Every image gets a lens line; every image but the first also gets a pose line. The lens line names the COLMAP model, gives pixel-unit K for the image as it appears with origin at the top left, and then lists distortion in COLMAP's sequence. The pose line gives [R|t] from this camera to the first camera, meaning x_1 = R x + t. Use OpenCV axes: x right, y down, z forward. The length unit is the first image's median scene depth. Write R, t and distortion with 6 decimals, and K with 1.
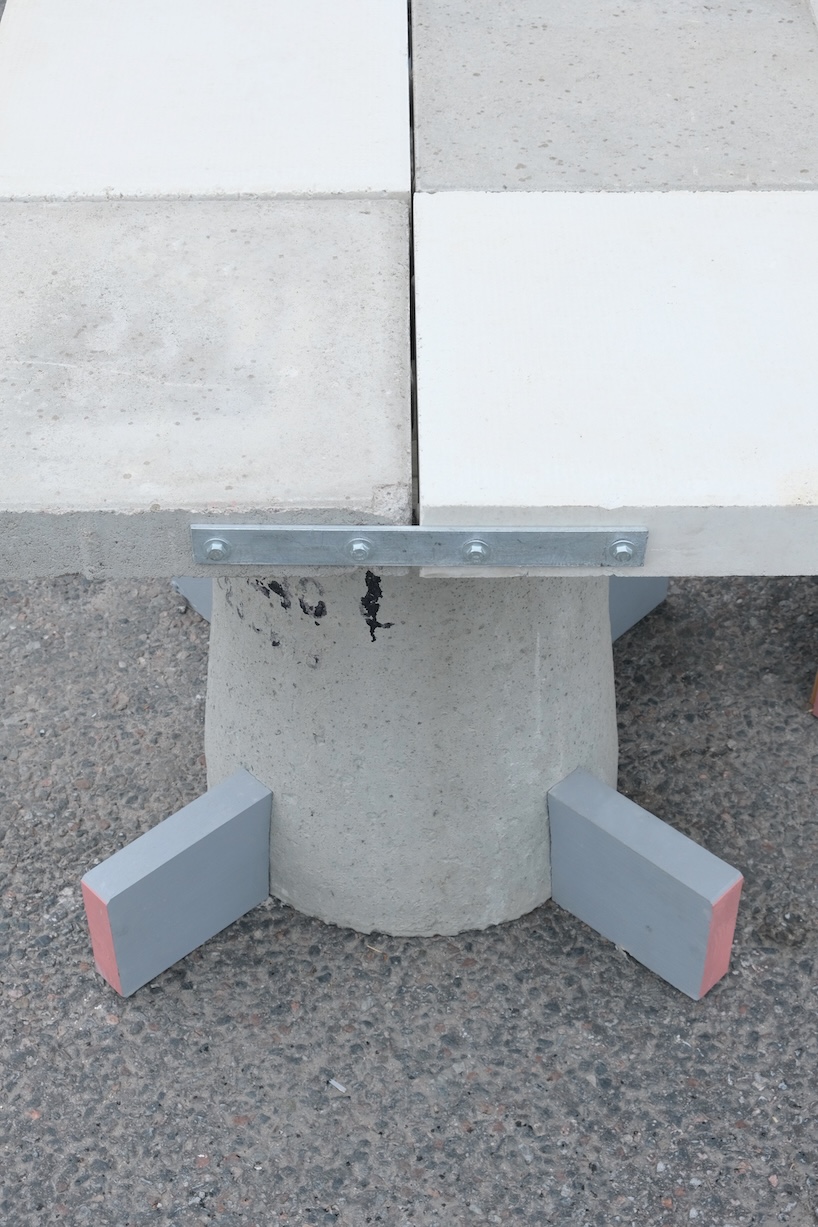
lens RADIAL K [[1852.2, 0, 403.8], [0, 1852.2, 615.4], [0, 0, 1]] dist [-0.044501, 0.000000]
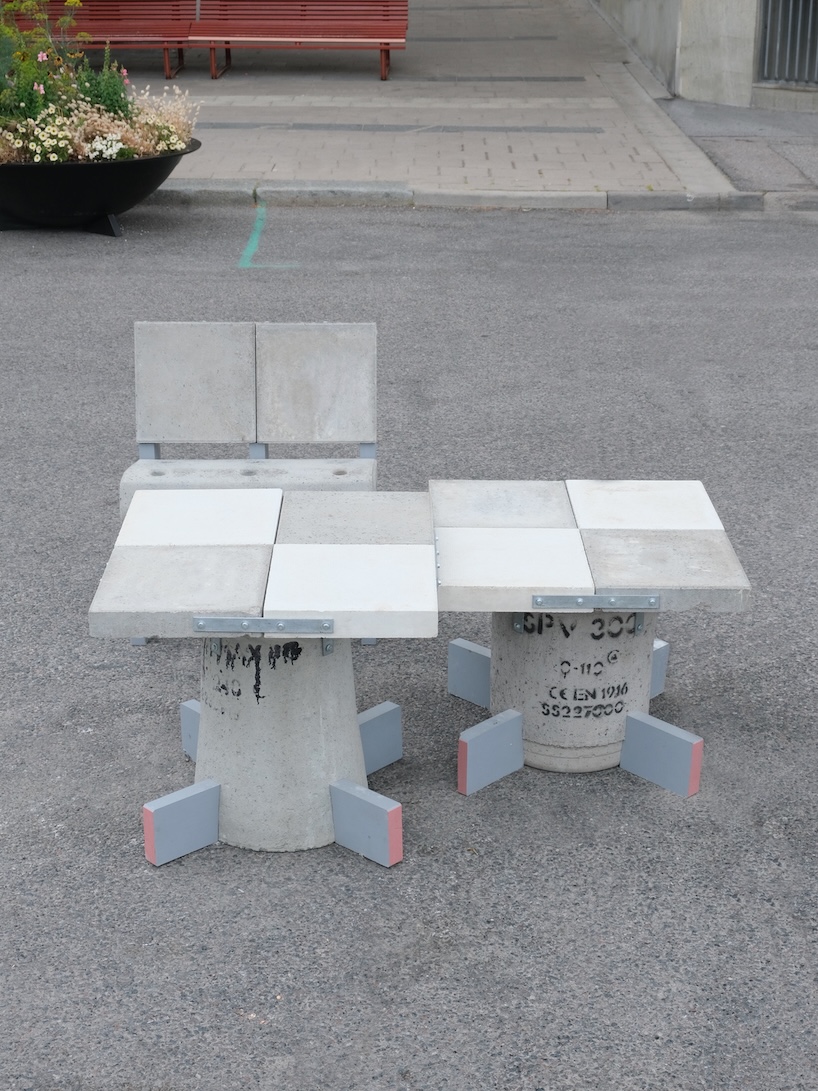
lens RADIAL K [[1553.6, 0, 410.9], [0, 1553.6, 546.9], [0, 0, 1]] dist [0.049270, 0.000000]
pose [[0.999821, 0.002046, 0.018827, 0.150092], [0.005136, 0.927590, -0.373564, 0.597432], [-0.018228, 0.373594, 0.927413, -1.107289]]
